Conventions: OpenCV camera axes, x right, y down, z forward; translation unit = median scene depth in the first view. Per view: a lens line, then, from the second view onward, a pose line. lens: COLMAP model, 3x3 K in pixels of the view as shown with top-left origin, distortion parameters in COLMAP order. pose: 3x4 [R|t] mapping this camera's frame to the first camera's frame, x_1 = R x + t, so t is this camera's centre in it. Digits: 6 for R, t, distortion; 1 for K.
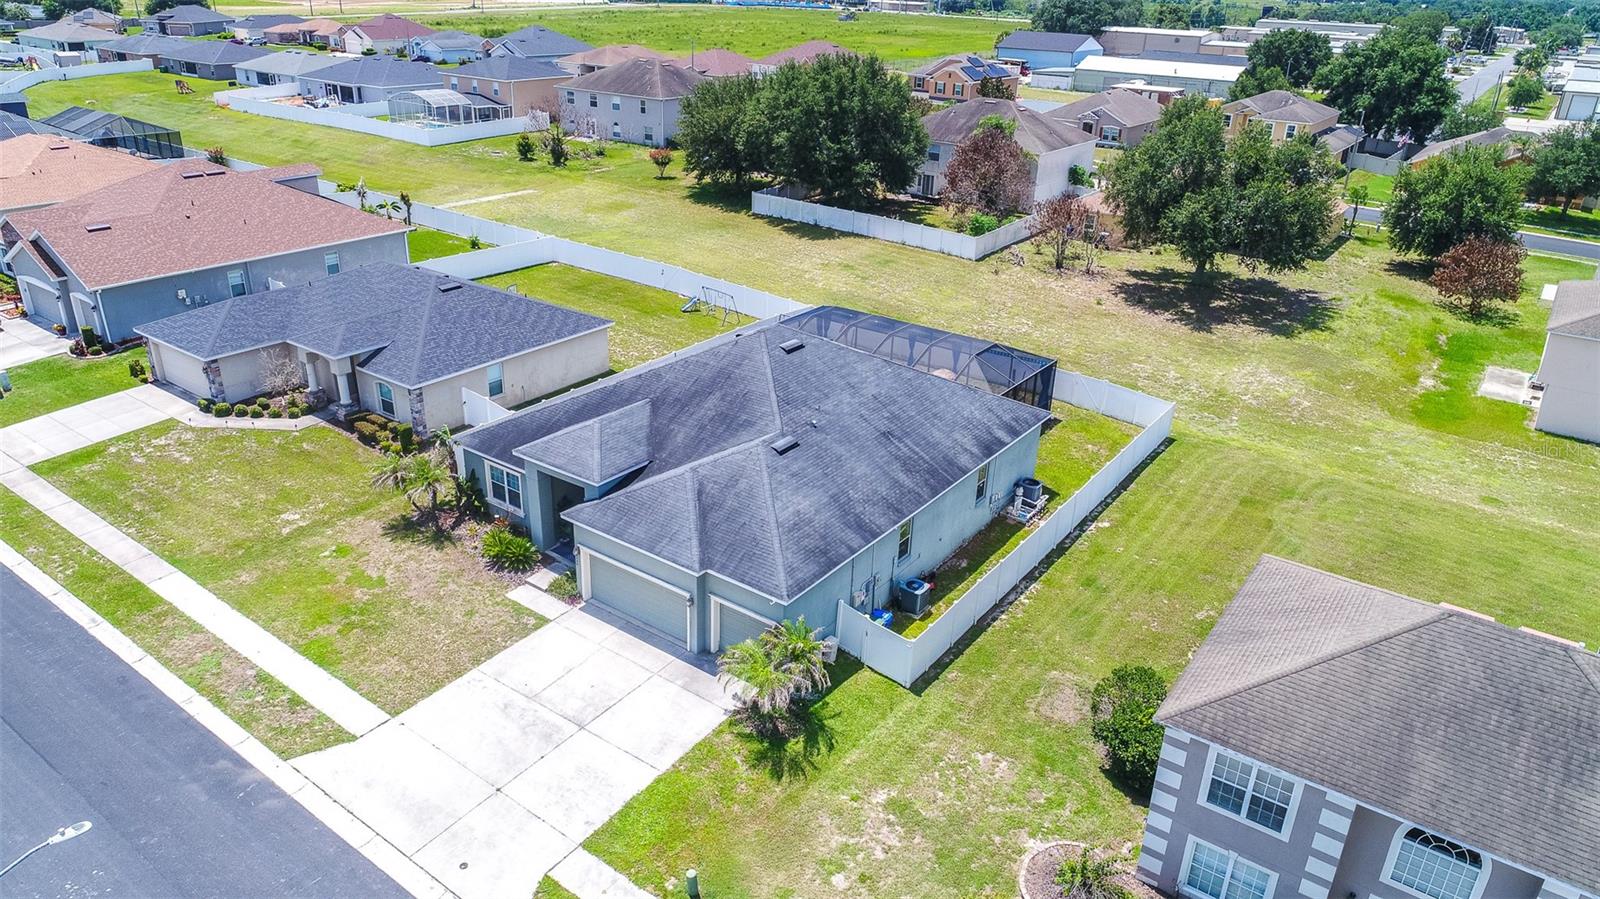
lens RADIAL K [[1073.7, 0, 794.3], [0, 1073.7, 447.2], [0, 0, 1]] dist [0.001659, -0.000851]
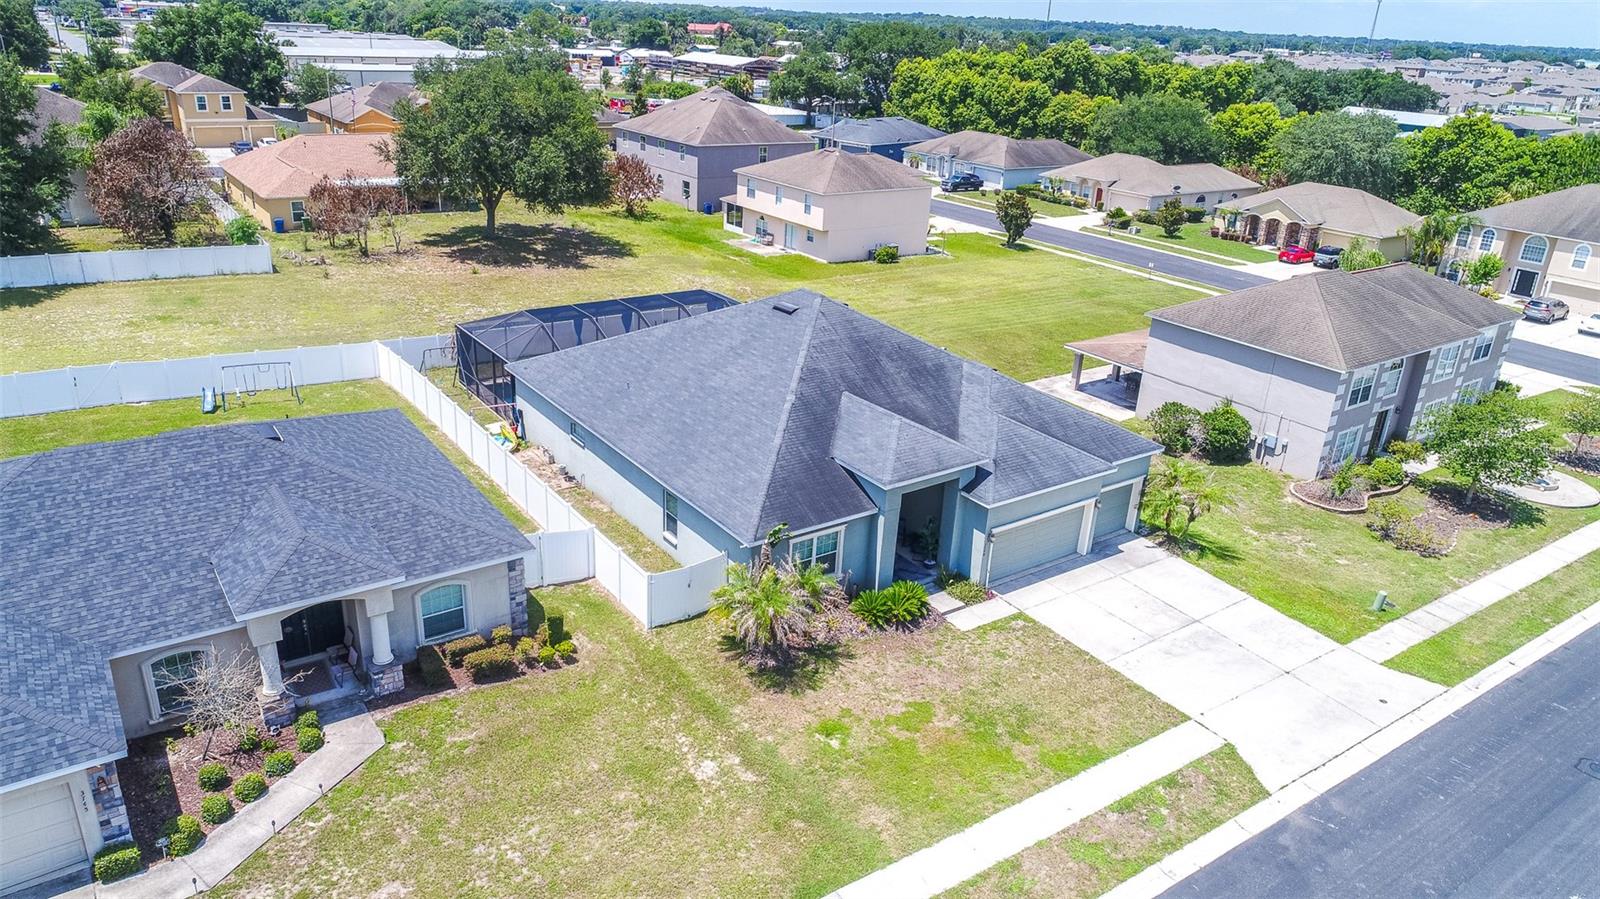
lens RADIAL K [[1073.7, 0, 794.3], [0, 1073.7, 447.2], [0, 0, 1]] dist [0.001659, -0.000851]
pose [[0.320760, -0.370363, 0.871748, -0.886807], [0.352727, 0.900887, 0.252956, -0.229142], [-0.879032, 0.226350, 0.419606, 0.638216]]
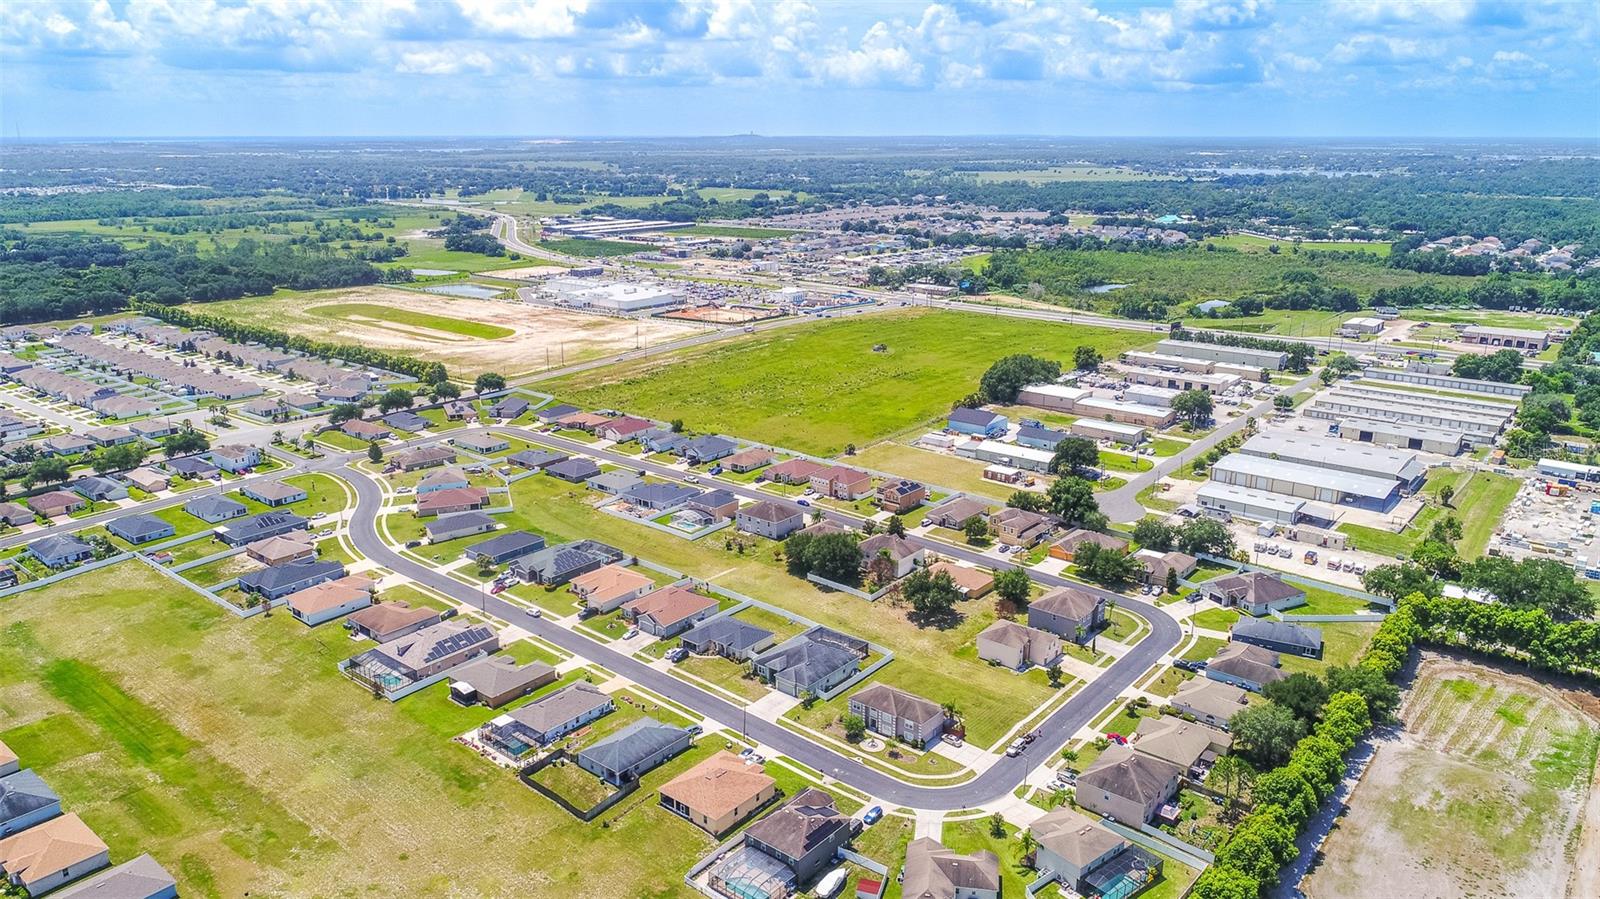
lens RADIAL K [[1125.7, 0, 792.0], [0, 1125.7, 449.7], [0, 0, 1]] dist [-0.000091, -0.002674]
pose [[0.997452, -0.010739, -0.070532, 0.329770], [0.000510, 0.989654, -0.143474, -0.261438], [0.071343, 0.143073, 0.987137, -5.025026]]
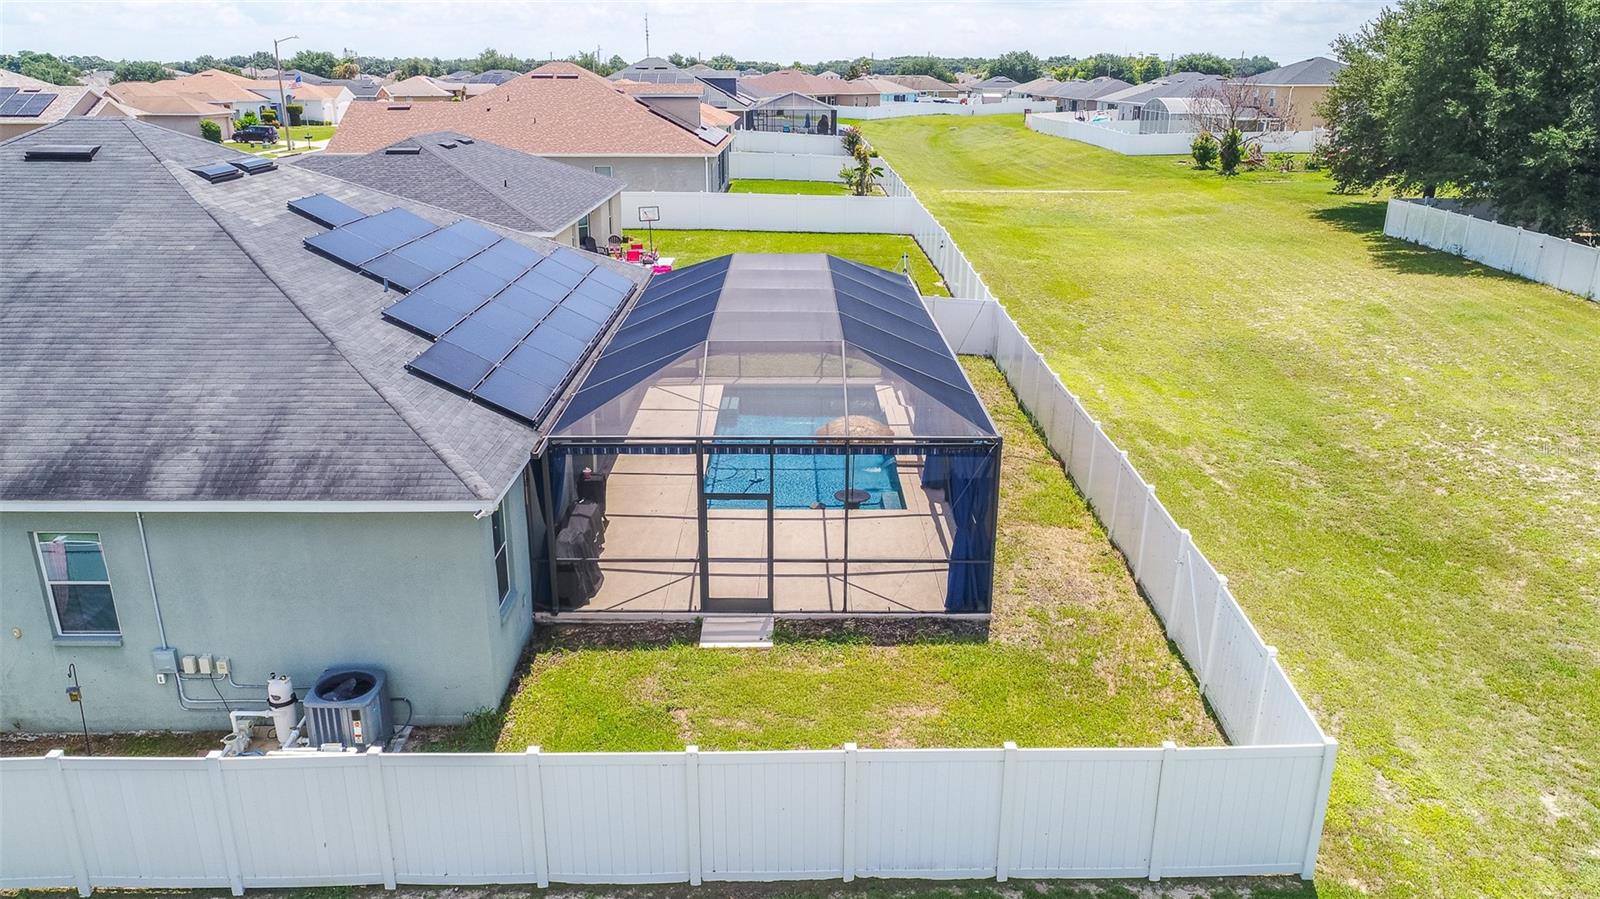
lens RADIAL K [[1125.7, 0, 792.0], [0, 1125.7, 449.7], [0, 0, 1]] dist [-0.000091, -0.002674]
pose [[0.587040, 0.229926, -0.776220, 0.560024], [-0.315420, 0.948011, 0.042267, -0.089625], [0.745583, 0.220023, 0.629043, 0.933564]]
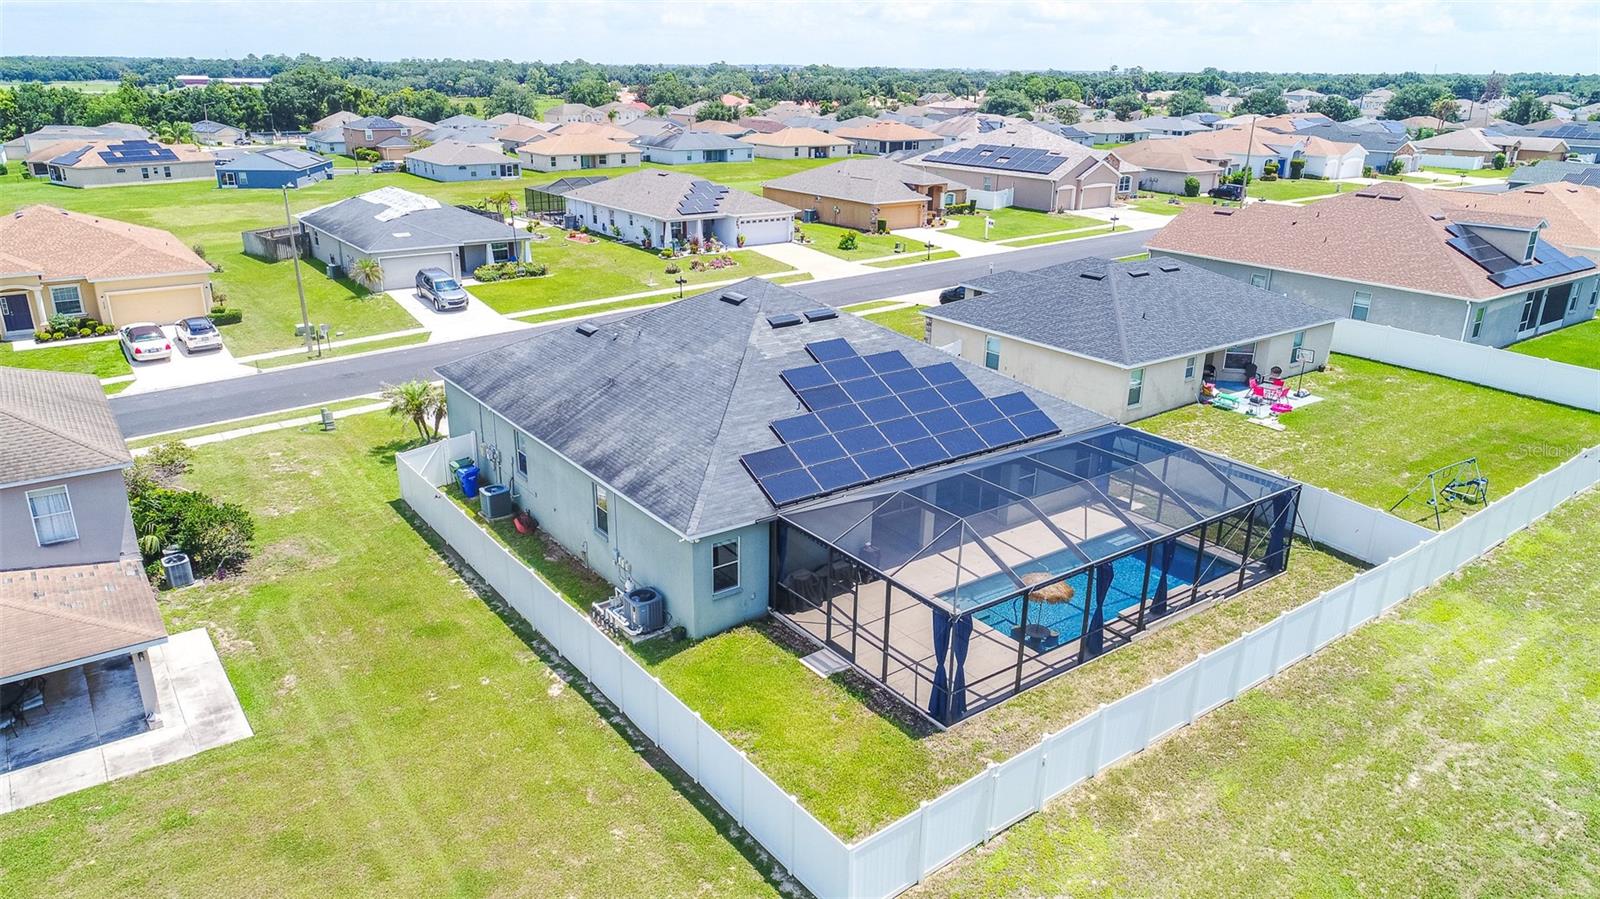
lens RADIAL K [[1083.1, 0, 794.0], [0, 1083.1, 415.2], [0, 0, 1]] dist [-0.001812, 0.000444]
pose [[-0.306462, 0.256423, -0.916694, 0.808301], [-0.409118, 0.834064, 0.370082, -0.356690], [0.859479, 0.488452, -0.150702, 1.193145]]
